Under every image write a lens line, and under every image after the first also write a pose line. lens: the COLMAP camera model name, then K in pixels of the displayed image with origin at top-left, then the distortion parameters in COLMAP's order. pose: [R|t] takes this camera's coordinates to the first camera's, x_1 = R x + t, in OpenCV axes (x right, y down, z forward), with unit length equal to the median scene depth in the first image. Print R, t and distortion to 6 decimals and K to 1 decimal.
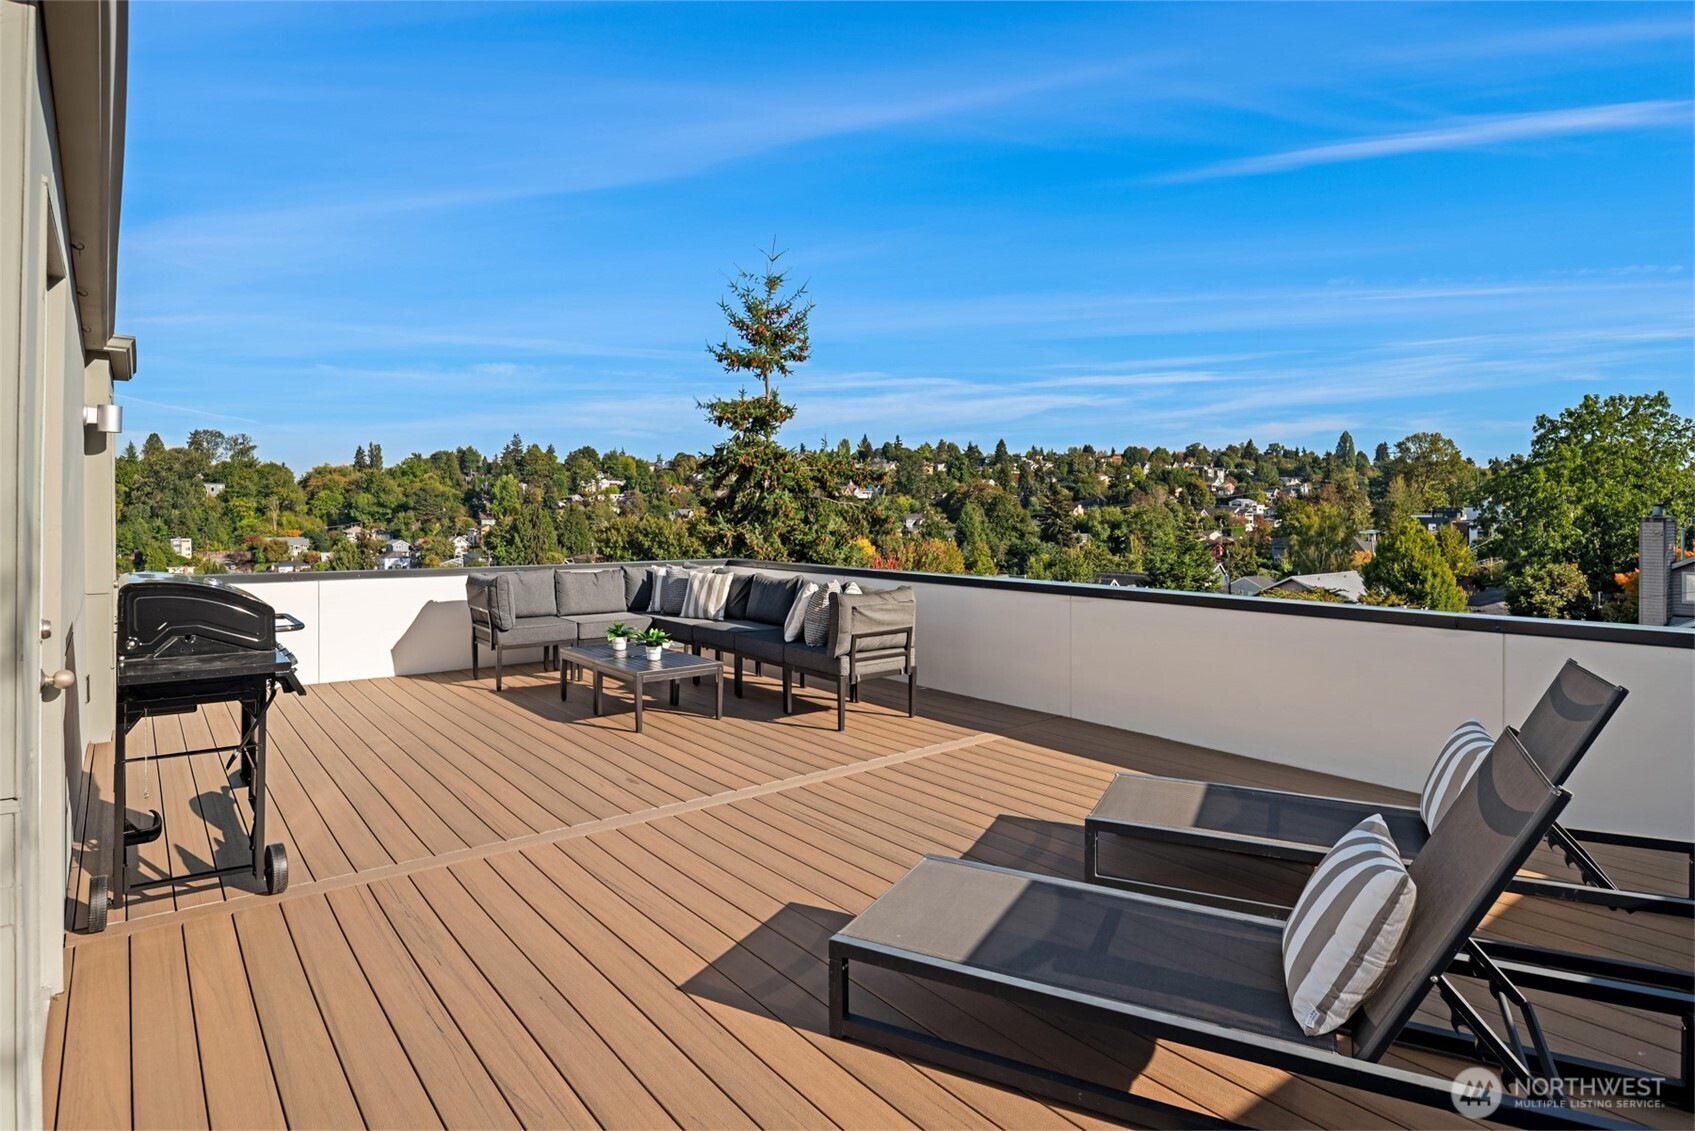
lens RADIAL K [[929.5, 0, 848.8], [0, 929.5, 507.7], [0, 0, 1]] dist [-0.004345, -0.002970]
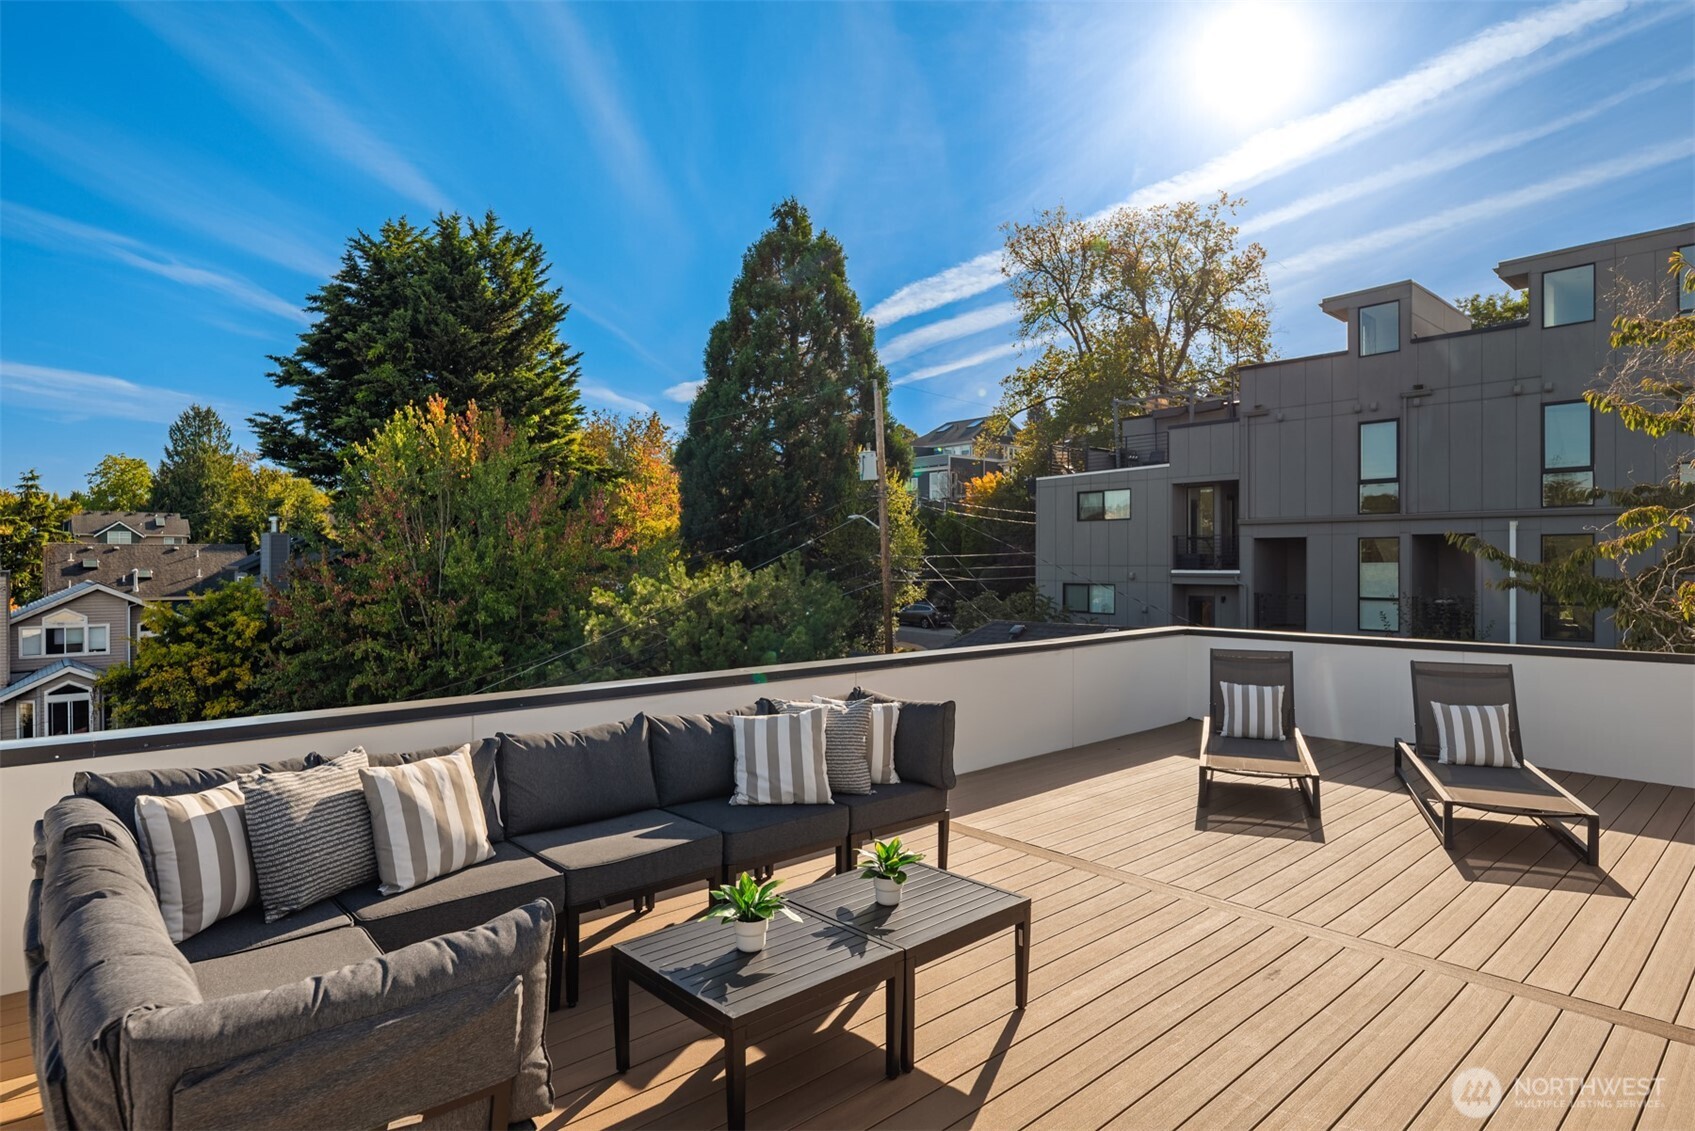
lens RADIAL K [[905.9, 0, 847.5], [0, 905.9, 565.5], [0, 0, 1]] dist [-0.000242, -0.000099]
pose [[-0.069303, 0.005980, 0.997578, -0.340676], [-0.006132, 0.999961, -0.006420, -0.007990], [-0.997577, -0.006562, -0.069264, 0.507932]]
